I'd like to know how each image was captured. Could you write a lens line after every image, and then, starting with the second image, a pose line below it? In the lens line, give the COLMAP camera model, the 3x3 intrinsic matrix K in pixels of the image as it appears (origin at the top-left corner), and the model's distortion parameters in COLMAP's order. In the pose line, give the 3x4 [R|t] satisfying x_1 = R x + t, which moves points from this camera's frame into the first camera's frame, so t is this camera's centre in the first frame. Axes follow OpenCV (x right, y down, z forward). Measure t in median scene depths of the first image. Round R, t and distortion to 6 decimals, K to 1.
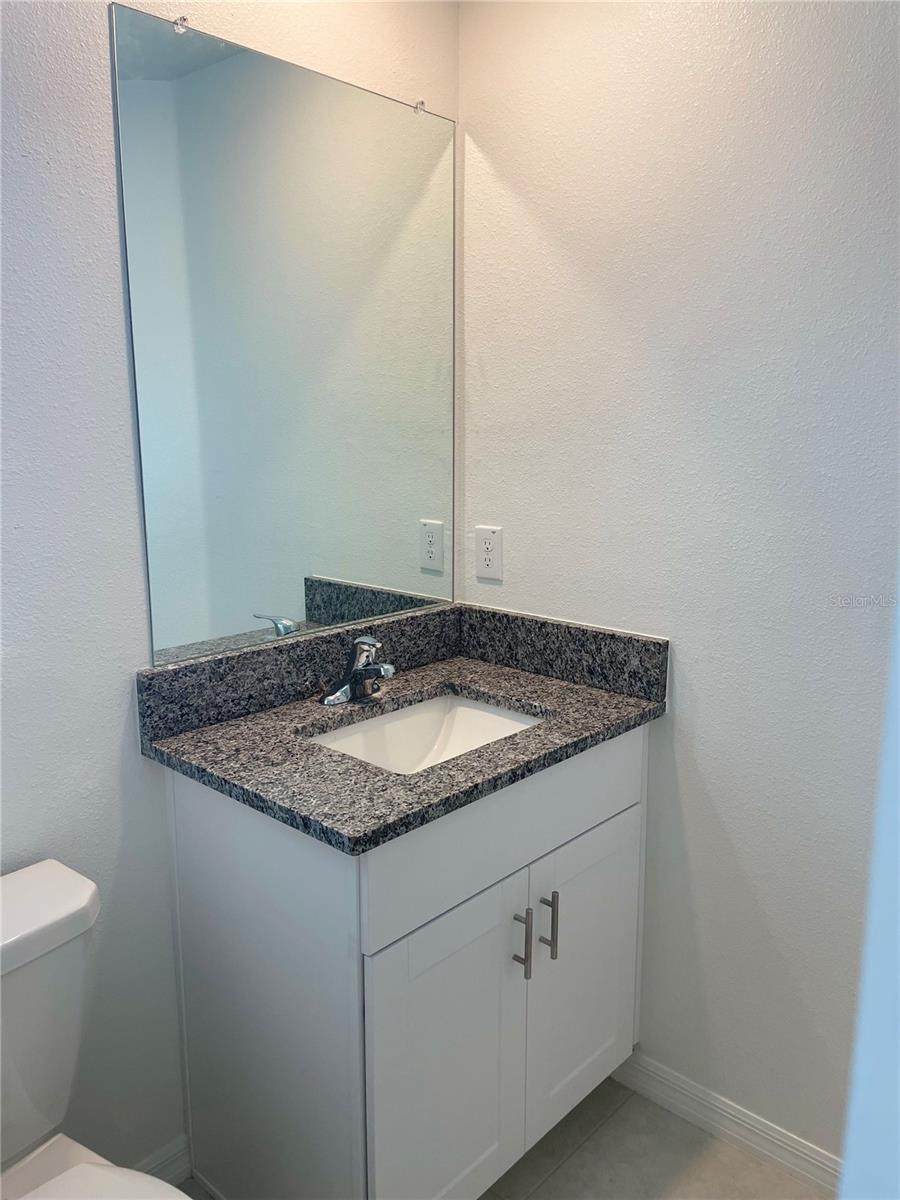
lens RADIAL K [[903.4, 0, 447.4], [0, 903.4, 599.8], [0, 0, 1]] dist [0.097886, -0.127010]
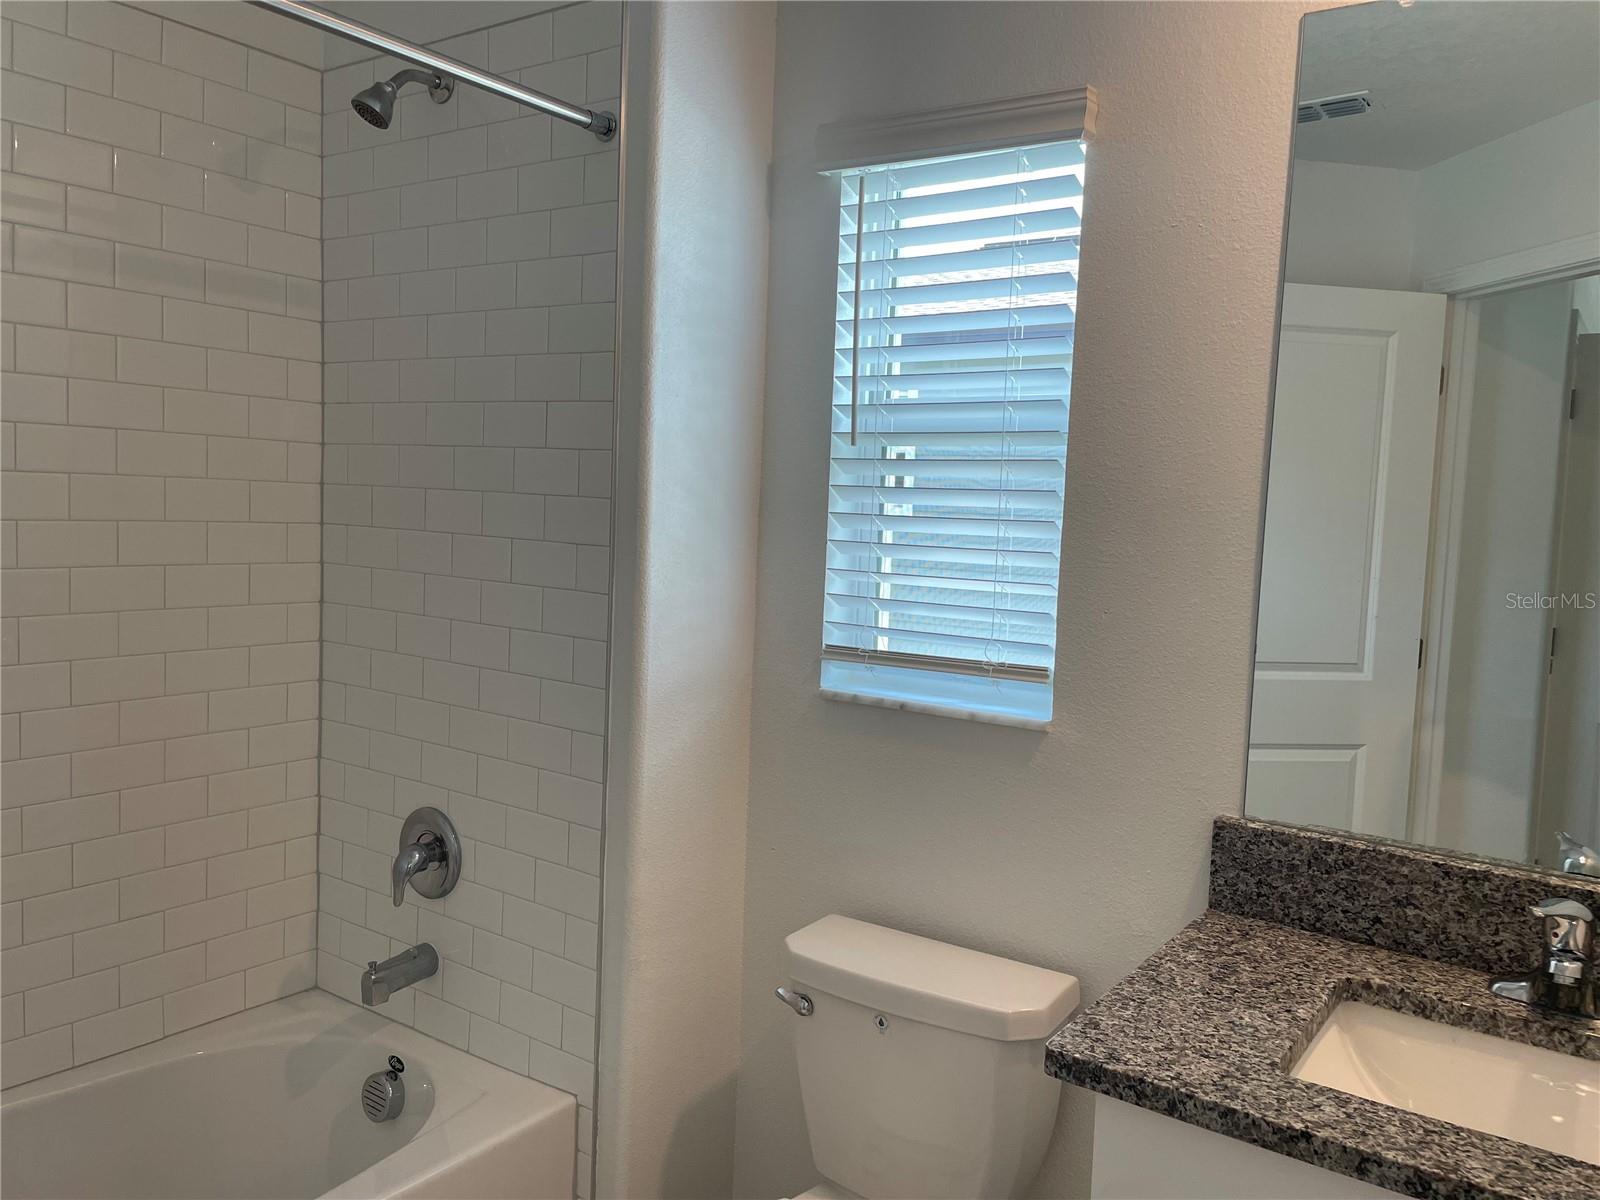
lens RADIAL K [[1204.6, 0, 800.7], [0, 1204.6, 596.0], [0, 0, 1]] dist [0.097886, -0.127010]
pose [[0.123248, 0.089251, -0.988354, 0.618159], [-0.229139, 0.971594, 0.059164, -0.082333], [0.965559, 0.219179, 0.140198, 0.437322]]
